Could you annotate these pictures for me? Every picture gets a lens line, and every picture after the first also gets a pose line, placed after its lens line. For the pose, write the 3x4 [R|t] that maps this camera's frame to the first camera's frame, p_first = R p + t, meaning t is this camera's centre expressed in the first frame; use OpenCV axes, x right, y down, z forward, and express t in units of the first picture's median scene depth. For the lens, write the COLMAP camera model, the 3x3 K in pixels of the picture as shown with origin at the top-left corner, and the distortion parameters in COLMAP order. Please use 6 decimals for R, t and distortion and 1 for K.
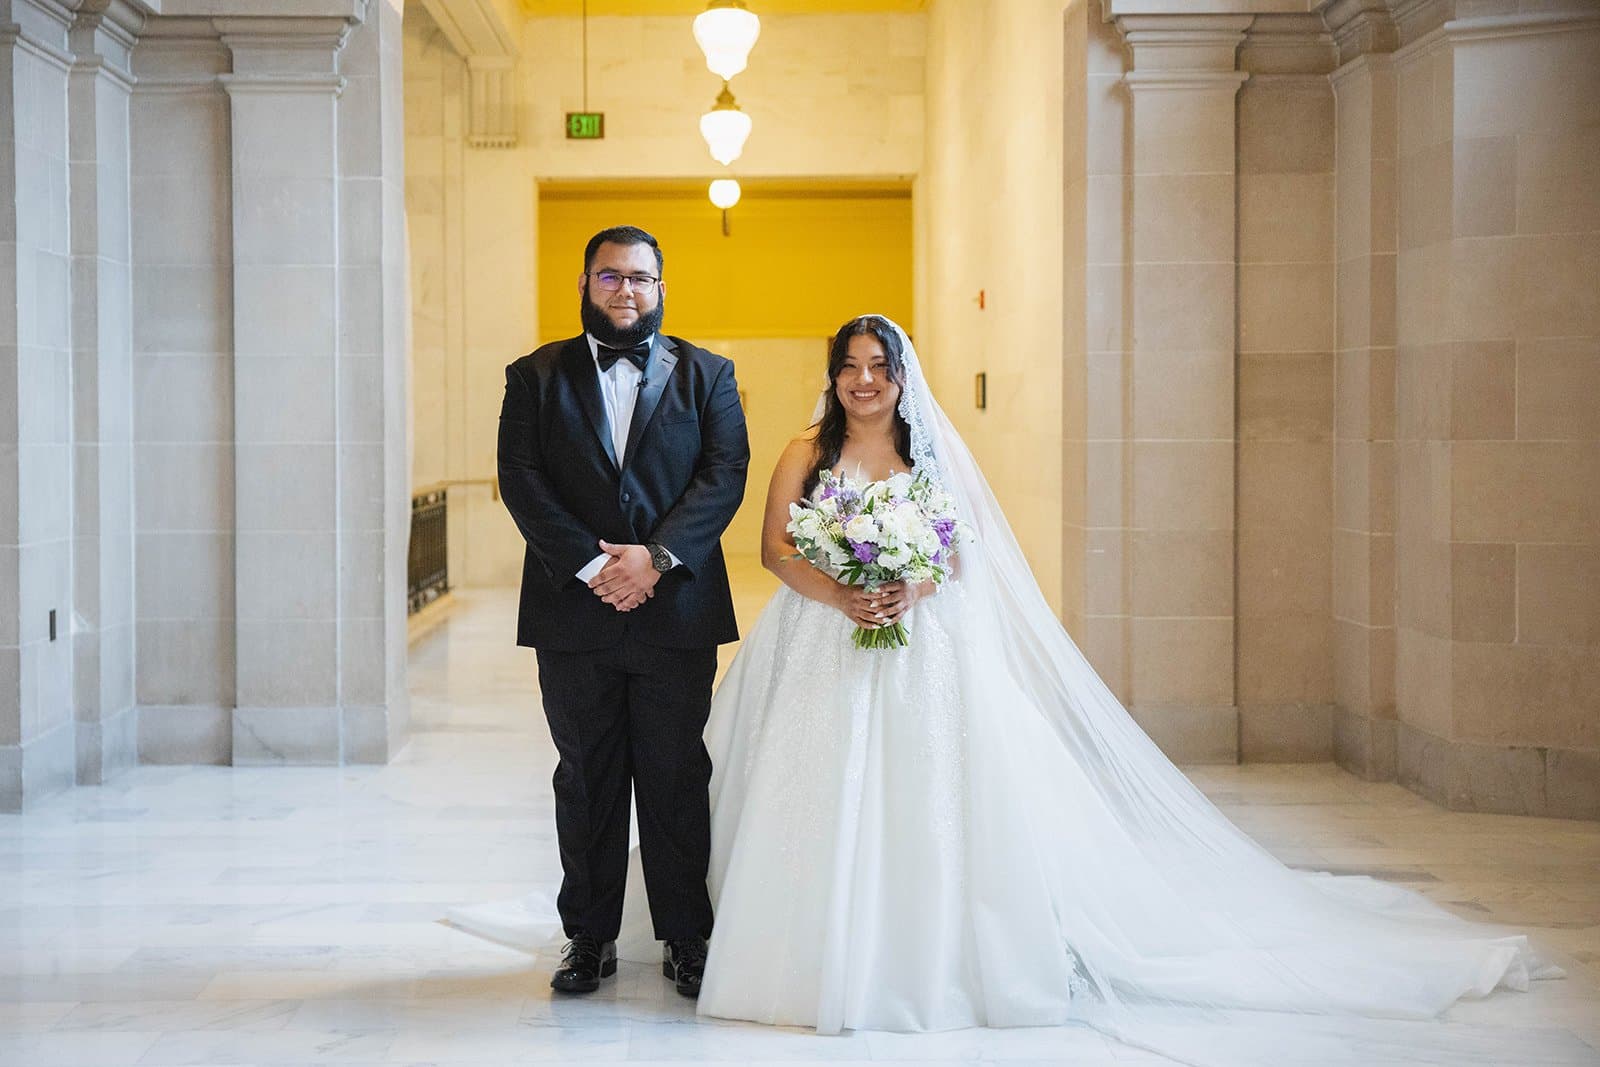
lens RADIAL K [[2749.8, 0, 743.4], [0, 2749.8, 477.0], [0, 0, 1]] dist [0.213142, 0.000000]
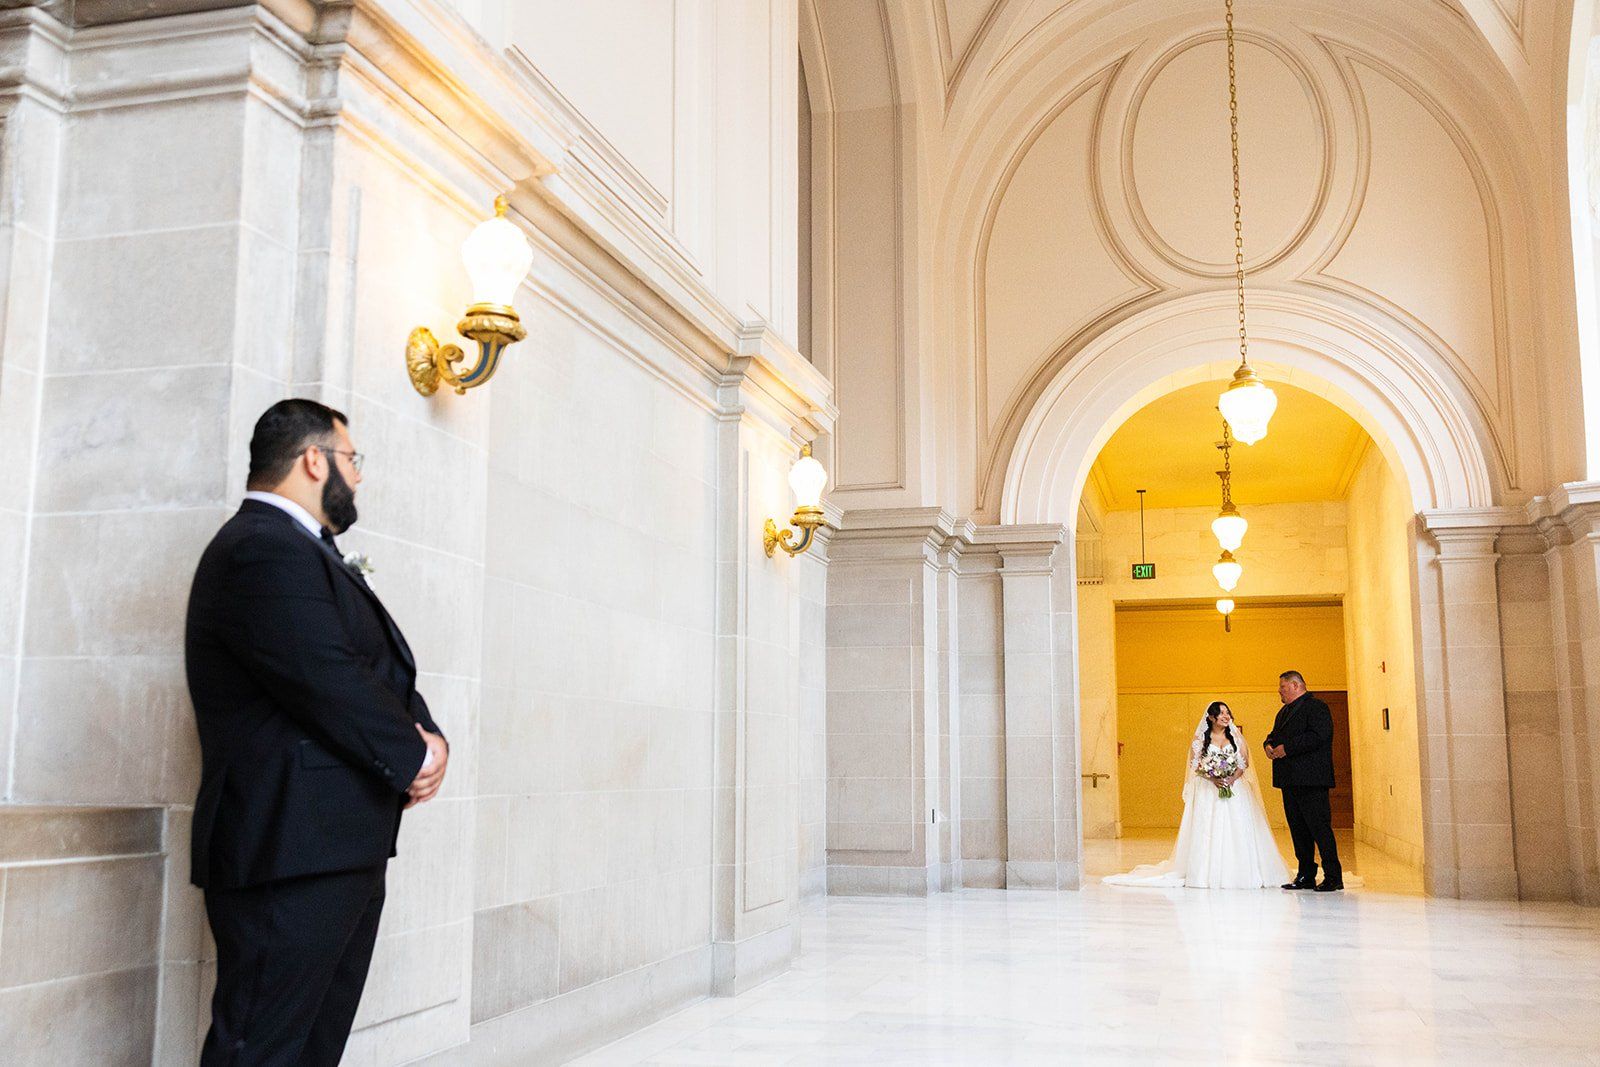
lens RADIAL K [[1700.2, 0, 746.0], [0, 1700.2, 516.5], [0, 0, 1]] dist [0.005849, 0.000000]
pose [[0.961098, -0.035892, -0.273864, -0.008224], [-0.007010, 0.988032, -0.154090, 0.023982], [0.276117, 0.150015, 0.949344, -0.340257]]
